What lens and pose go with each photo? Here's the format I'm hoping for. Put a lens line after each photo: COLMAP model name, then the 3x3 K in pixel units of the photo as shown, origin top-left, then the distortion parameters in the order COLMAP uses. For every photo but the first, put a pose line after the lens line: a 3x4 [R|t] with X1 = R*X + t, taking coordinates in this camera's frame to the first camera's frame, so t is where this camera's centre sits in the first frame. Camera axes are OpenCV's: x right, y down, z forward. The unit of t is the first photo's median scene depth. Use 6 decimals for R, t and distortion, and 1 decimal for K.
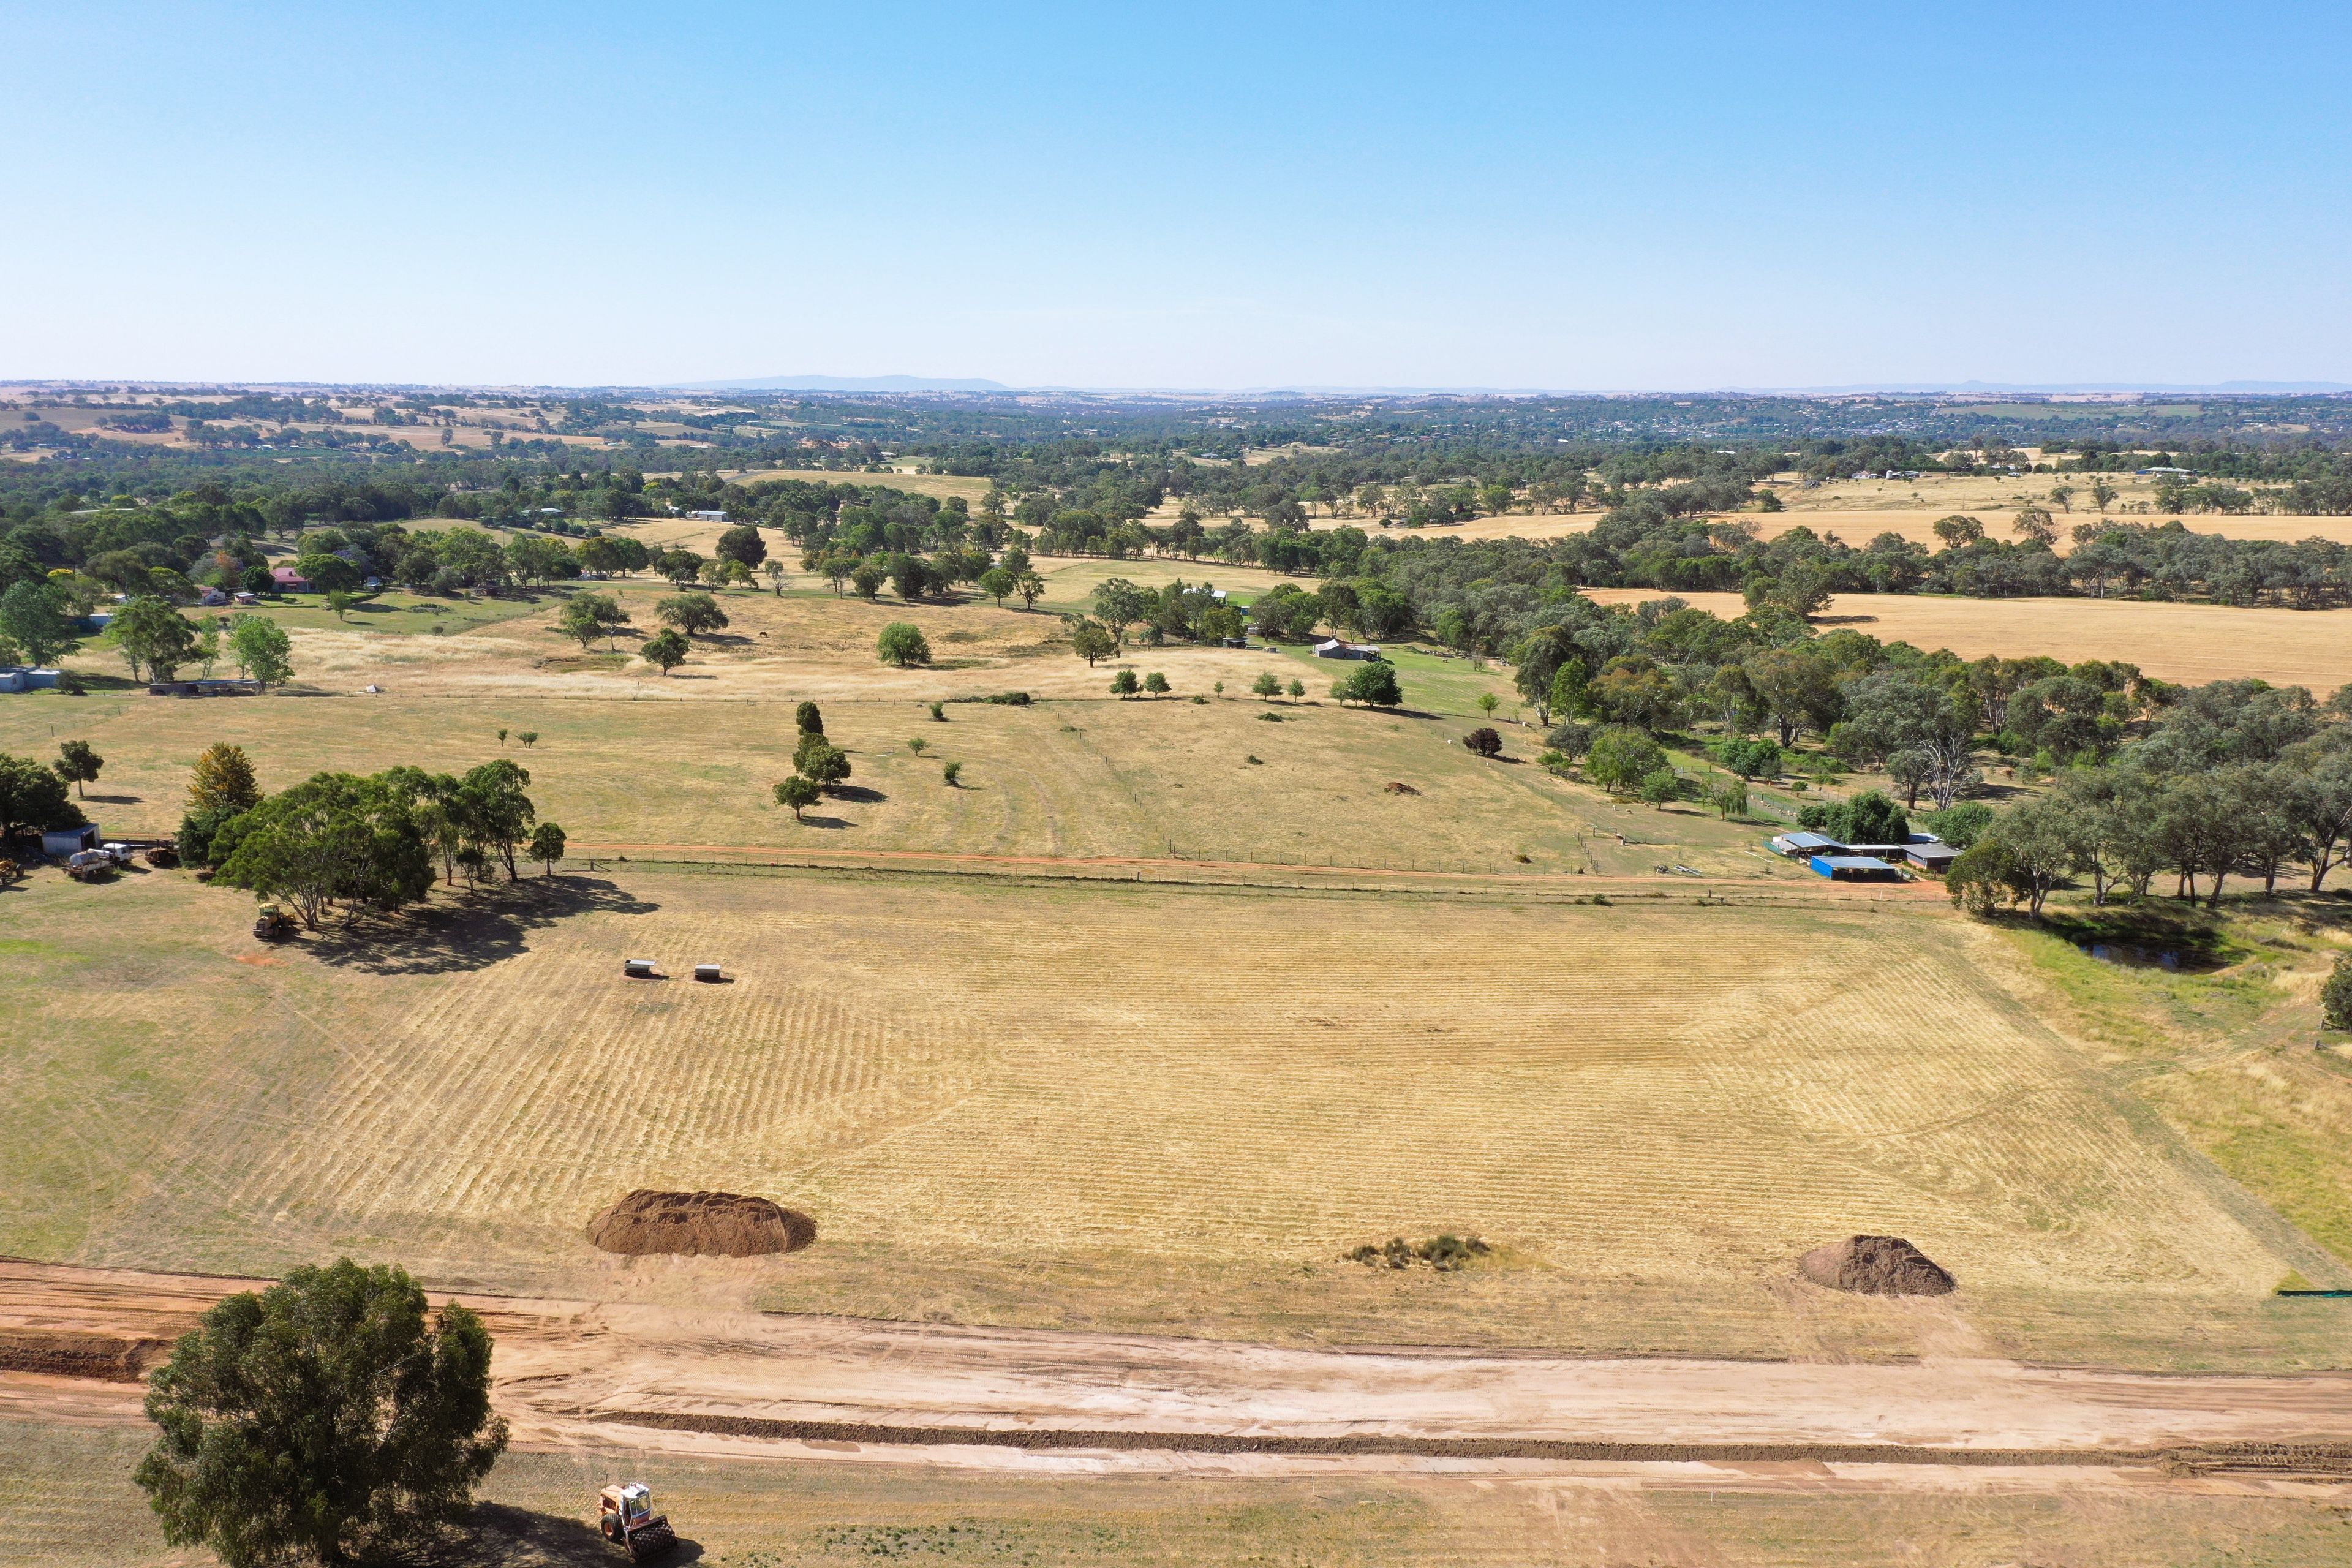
lens RADIAL K [[1862.0, 0, 1196.8], [0, 1862.0, 784.5], [0, 0, 1]] dist [0.001076, 0.009647]
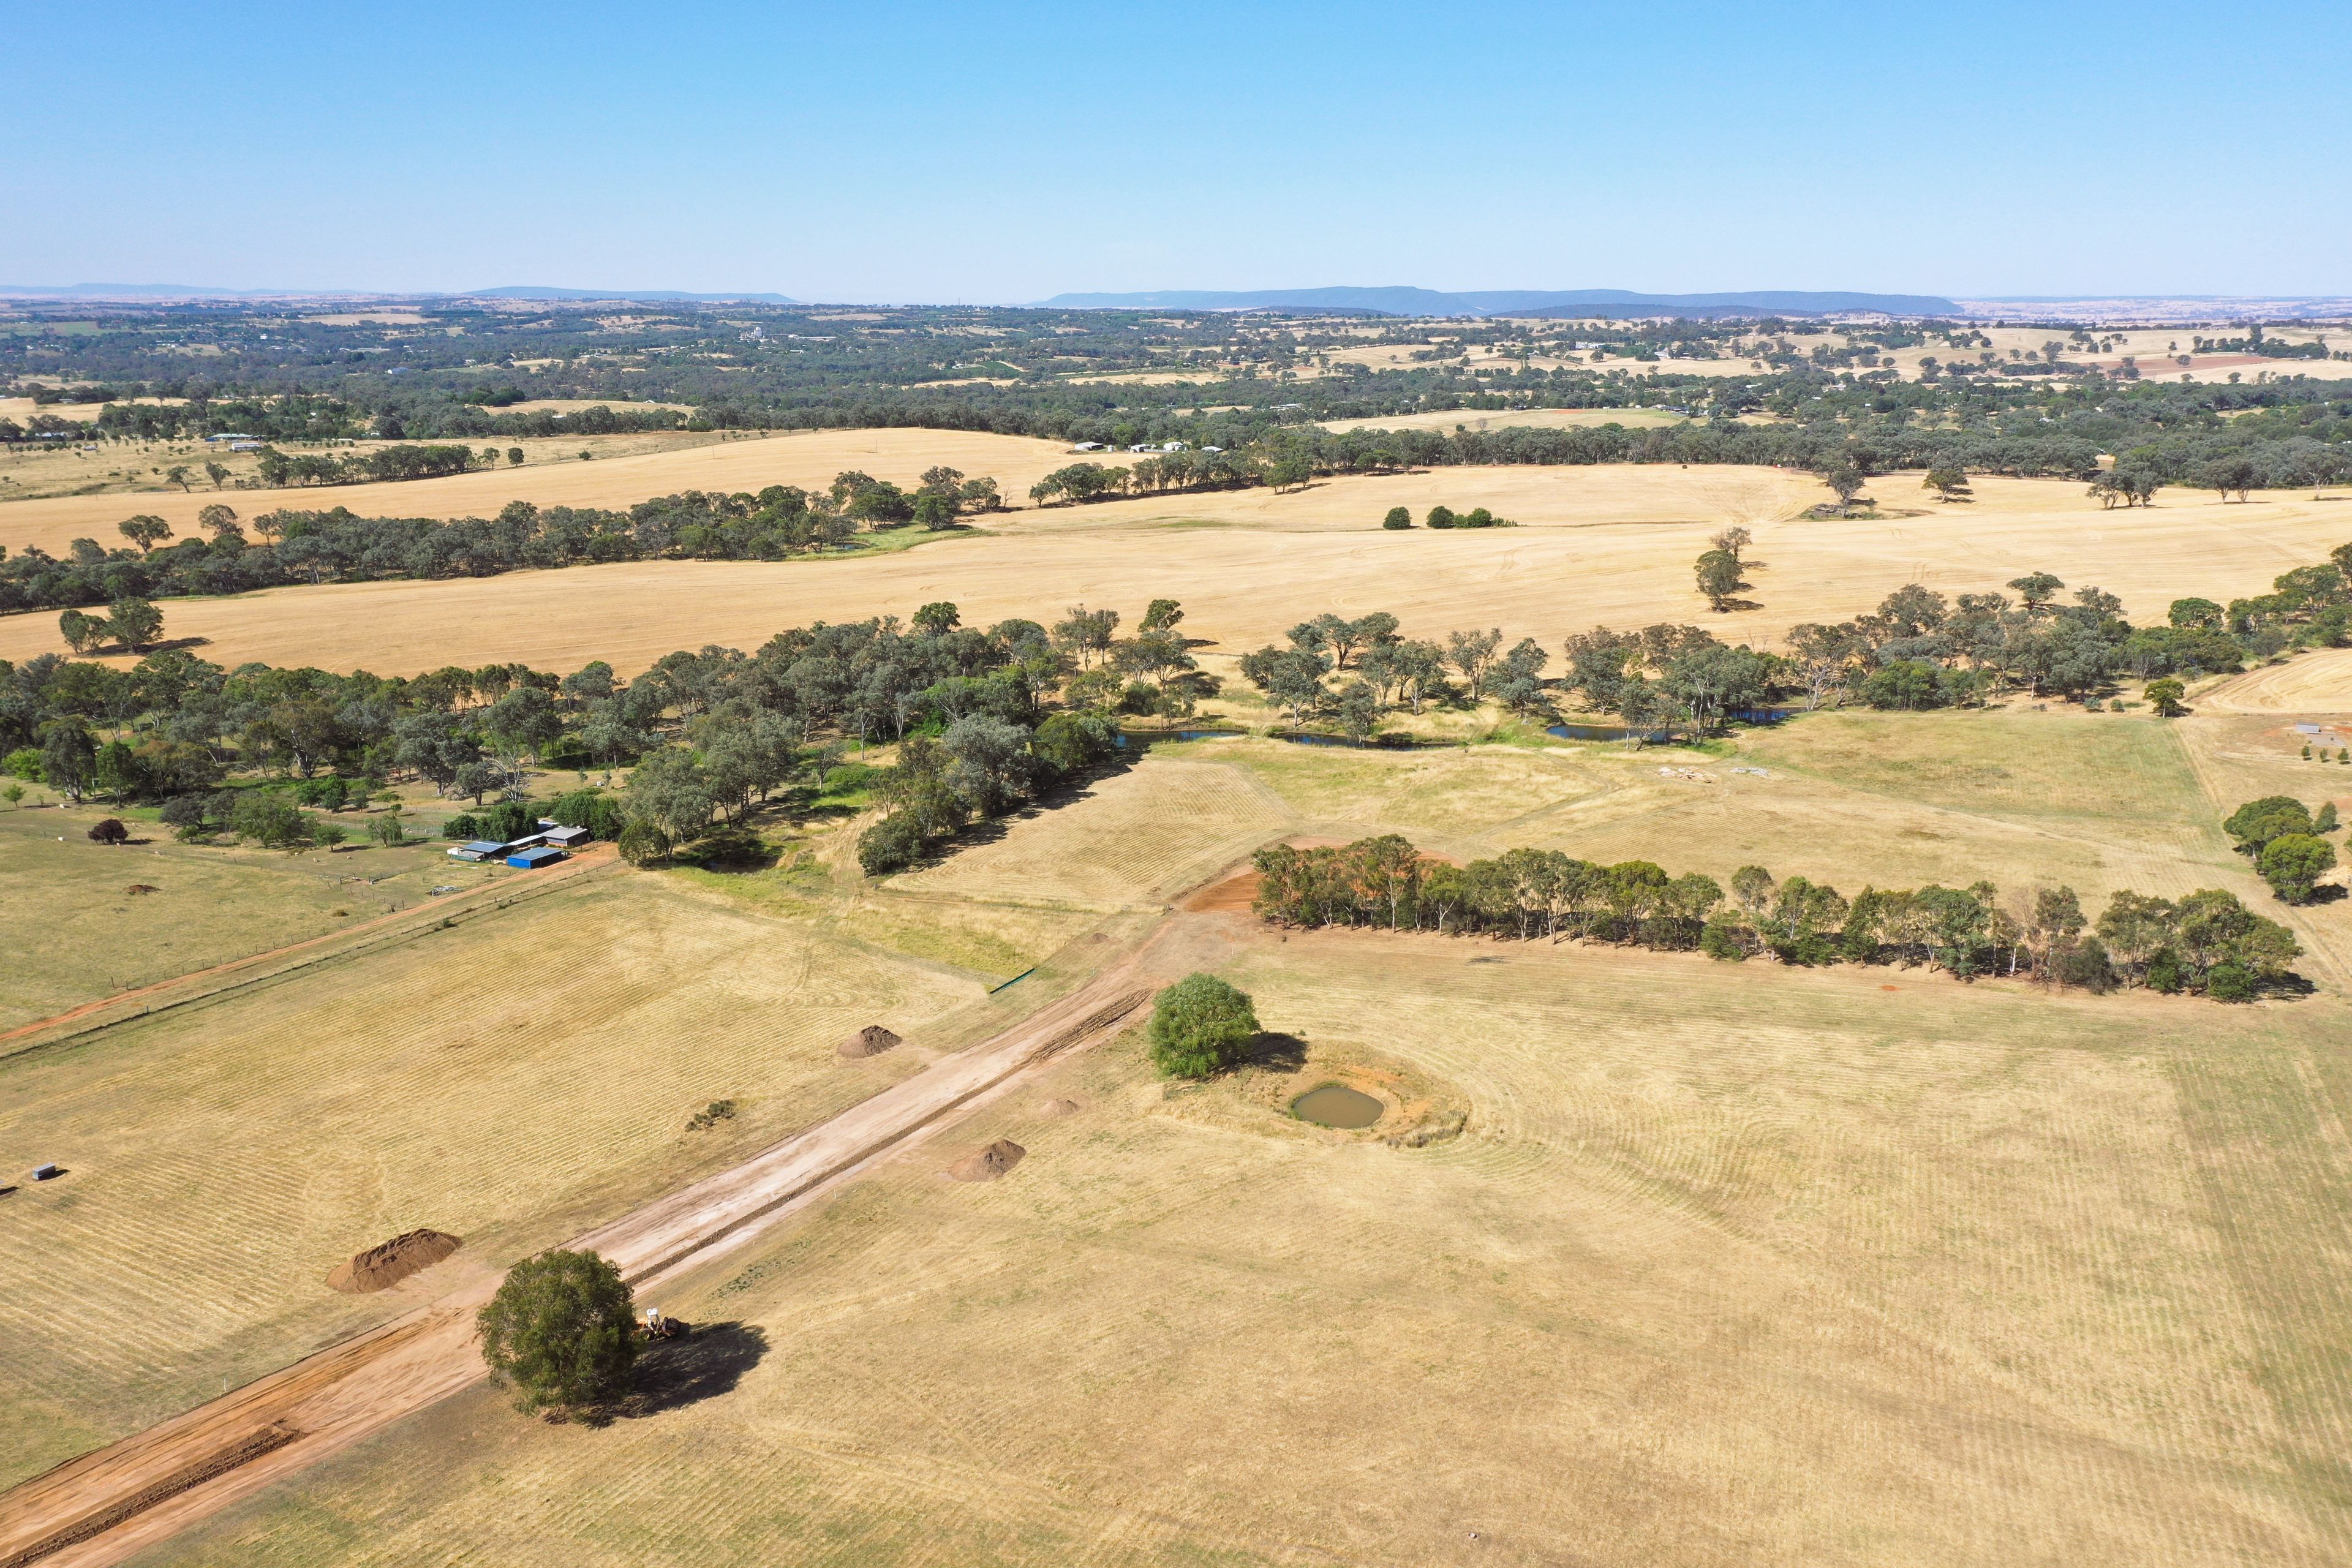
lens RADIAL K [[1862.0, 0, 1177.5], [0, 1862.0, 786.7], [0, 0, 1]] dist [0.001076, 0.009647]
pose [[0.520138, -0.220301, 0.825181, -0.382391], [0.173480, 0.973272, 0.150488, -0.093469], [-0.836278, 0.064878, 0.544454, -0.149775]]
